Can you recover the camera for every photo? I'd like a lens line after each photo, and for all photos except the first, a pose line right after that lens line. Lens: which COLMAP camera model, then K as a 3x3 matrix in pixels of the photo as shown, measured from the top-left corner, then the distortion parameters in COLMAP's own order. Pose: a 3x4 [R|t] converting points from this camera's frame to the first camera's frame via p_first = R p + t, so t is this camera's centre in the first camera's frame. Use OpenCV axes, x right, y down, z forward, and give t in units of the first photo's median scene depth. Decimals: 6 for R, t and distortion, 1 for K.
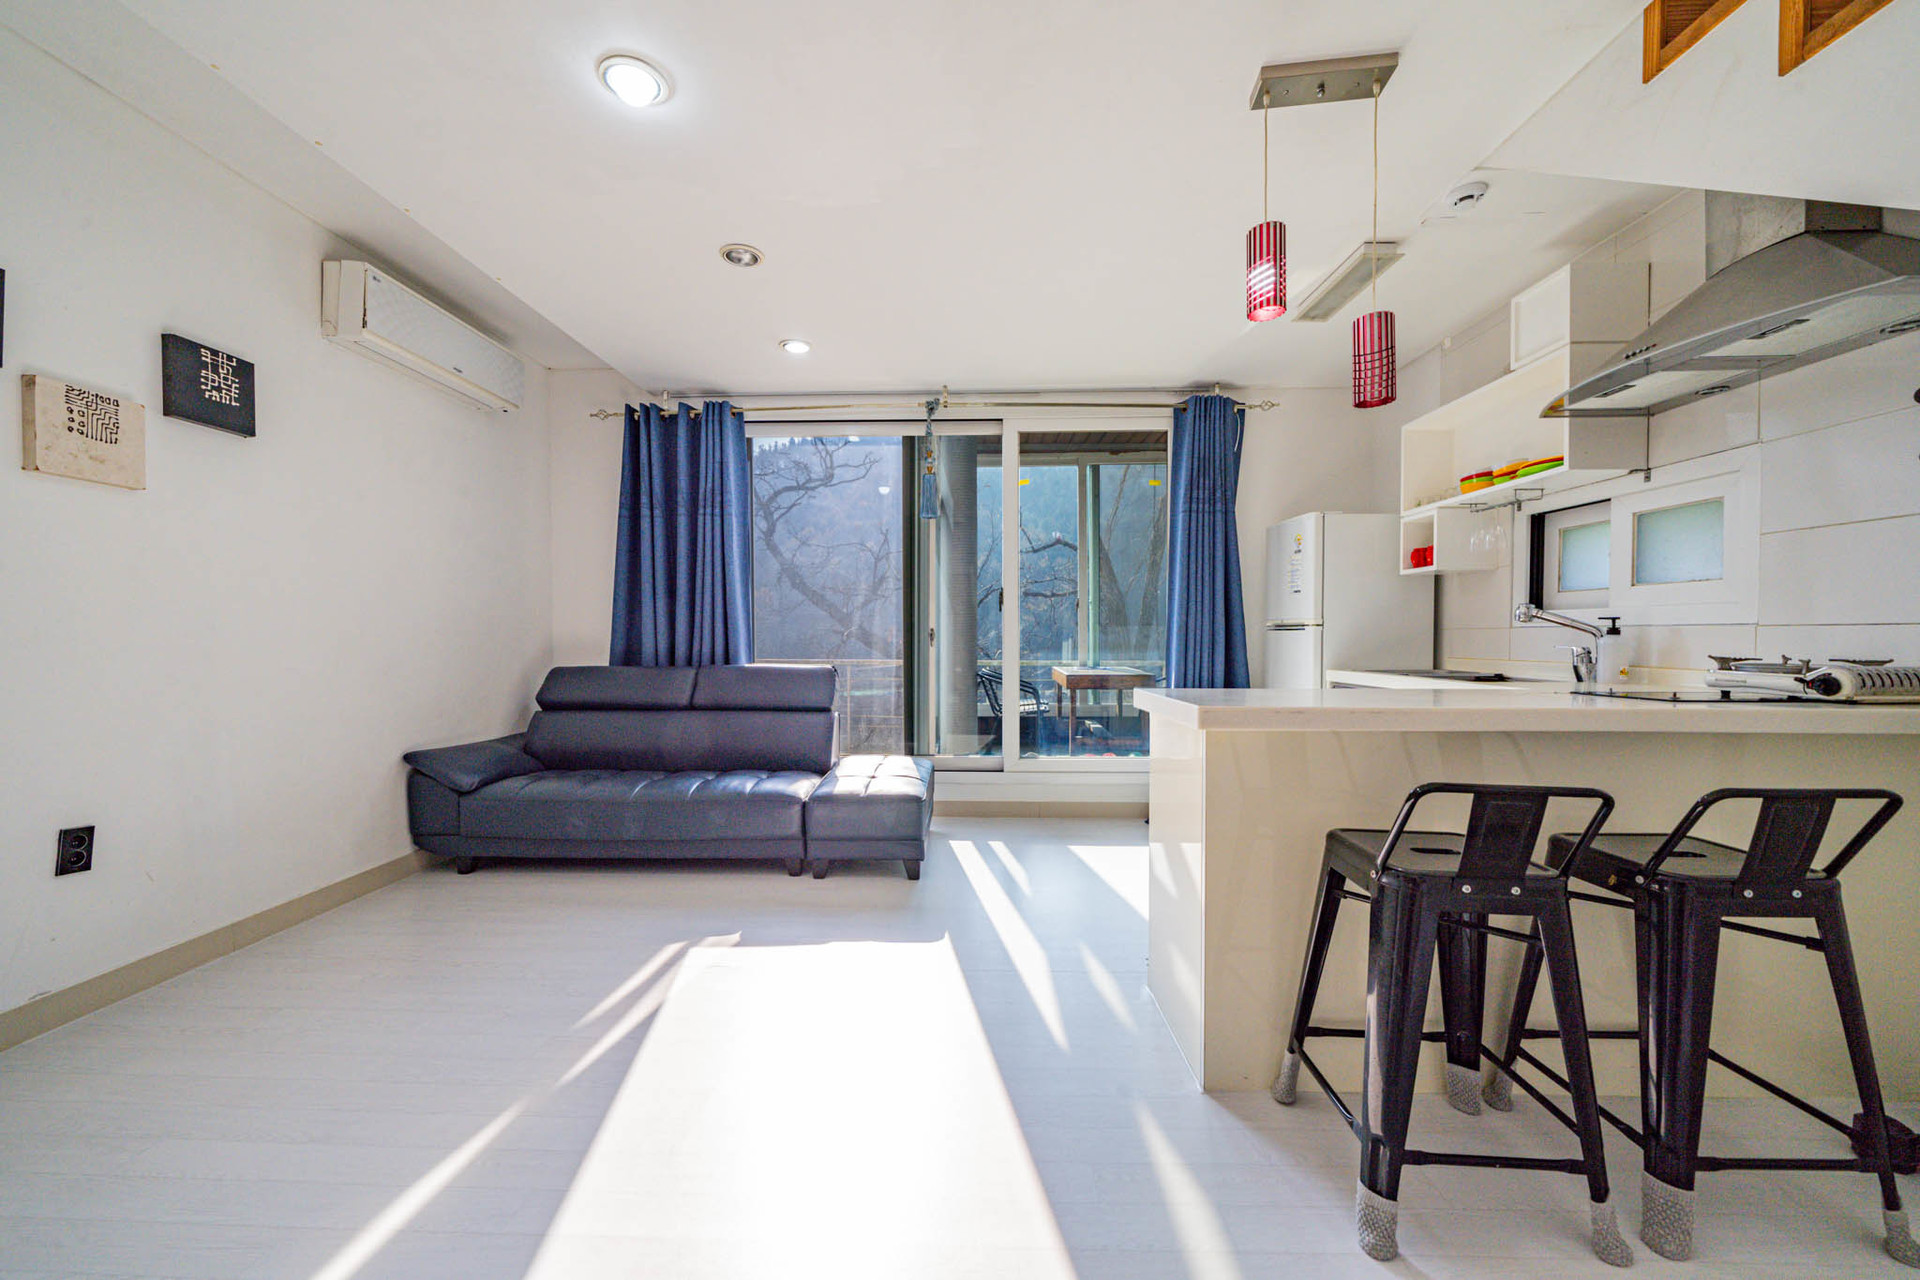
lens RADIAL K [[710.4, 0, 960.0], [0, 710.4, 640.0], [0, 0, 1]] dist [0.000811, 0.000075]
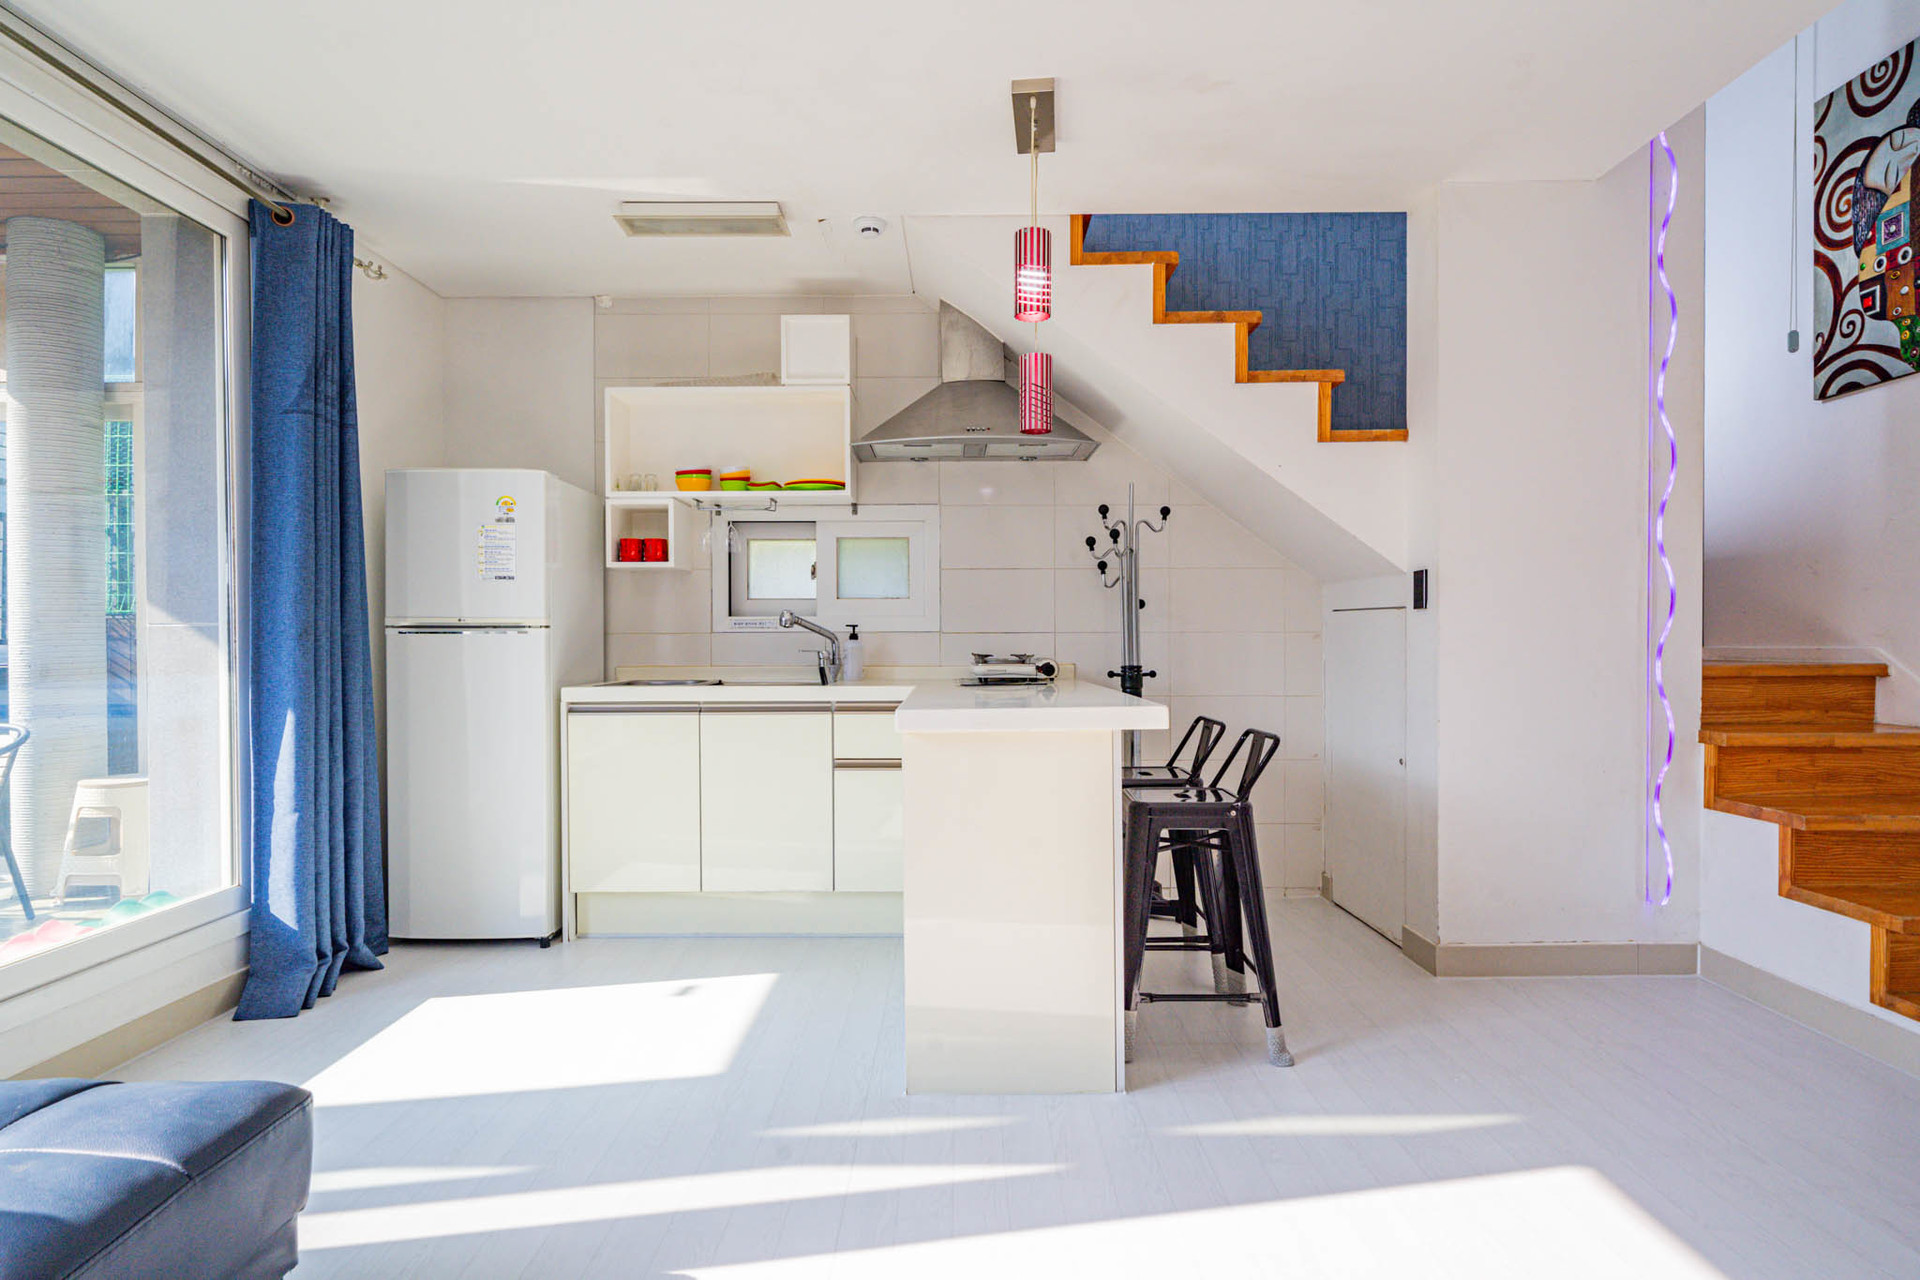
lens RADIAL K [[946.7, 0, 960.0], [0, 946.7, 640.0], [0, 0, 1]] dist [-0.001712, -0.000289]
pose [[-0.005307, -0.000332, 0.999986, -0.663282], [0.009658, 0.999953, 0.000383, -0.005464], [-0.999939, 0.009660, -0.005304, 0.828006]]
